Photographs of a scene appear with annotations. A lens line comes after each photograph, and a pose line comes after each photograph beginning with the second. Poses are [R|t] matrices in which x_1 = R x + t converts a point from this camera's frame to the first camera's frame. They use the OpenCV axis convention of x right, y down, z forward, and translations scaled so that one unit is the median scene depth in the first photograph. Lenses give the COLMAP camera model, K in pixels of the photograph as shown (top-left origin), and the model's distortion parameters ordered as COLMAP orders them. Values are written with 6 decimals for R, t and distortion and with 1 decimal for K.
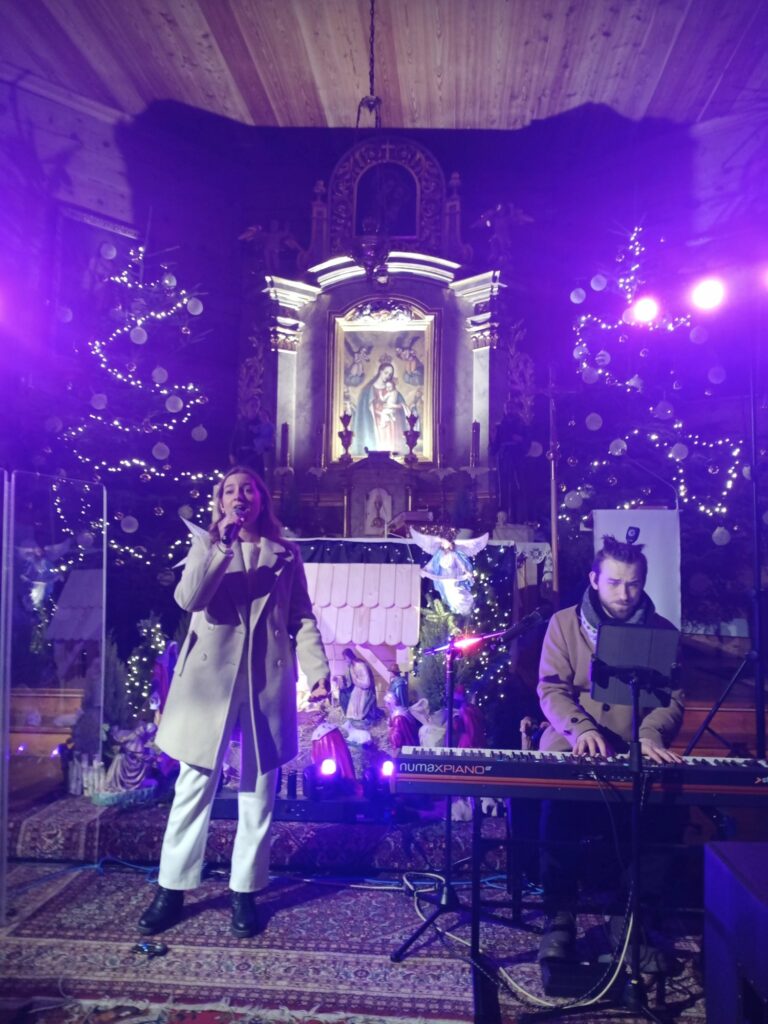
lens RADIAL K [[879.7, 0, 384.0], [0, 879.7, 512.0], [0, 0, 1]] dist [0.033843, -0.177229]
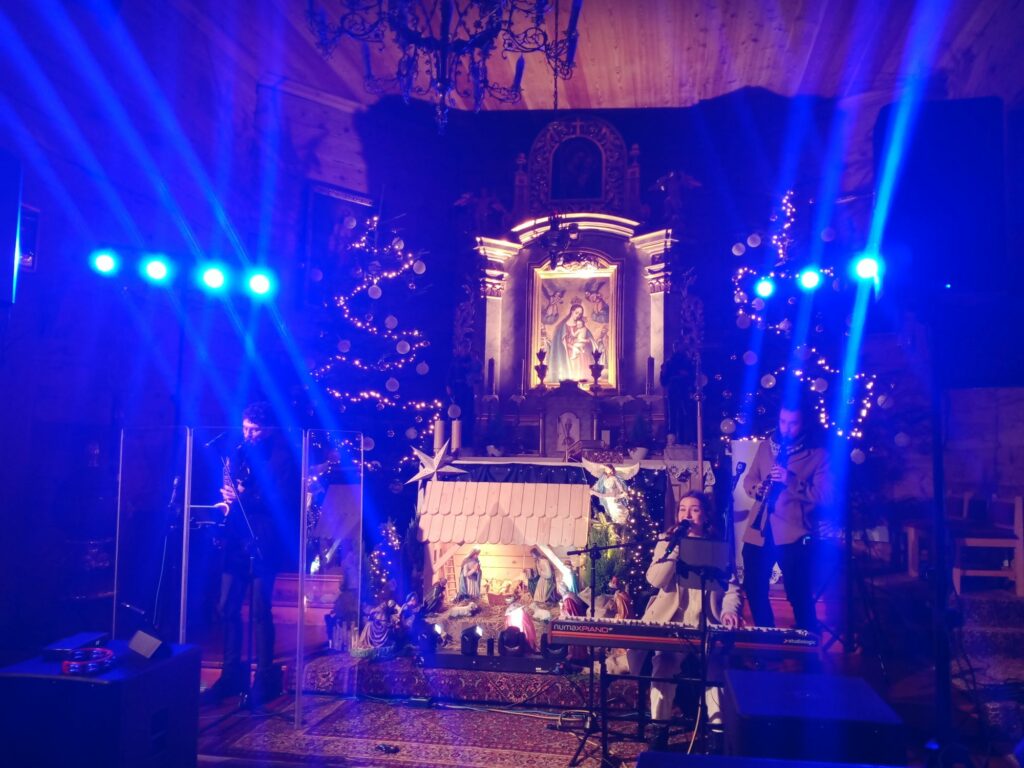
lens RADIAL K [[879.7, 0, 512.8], [0, 879.7, 383.5], [0, 0, 1]] dist [0.033843, -0.177229]
pose [[0.995457, -0.000483, -0.095209, 0.033948], [-0.001926, 0.999680, -0.025211, -0.038406], [0.095191, 0.025279, 0.995138, -0.213456]]
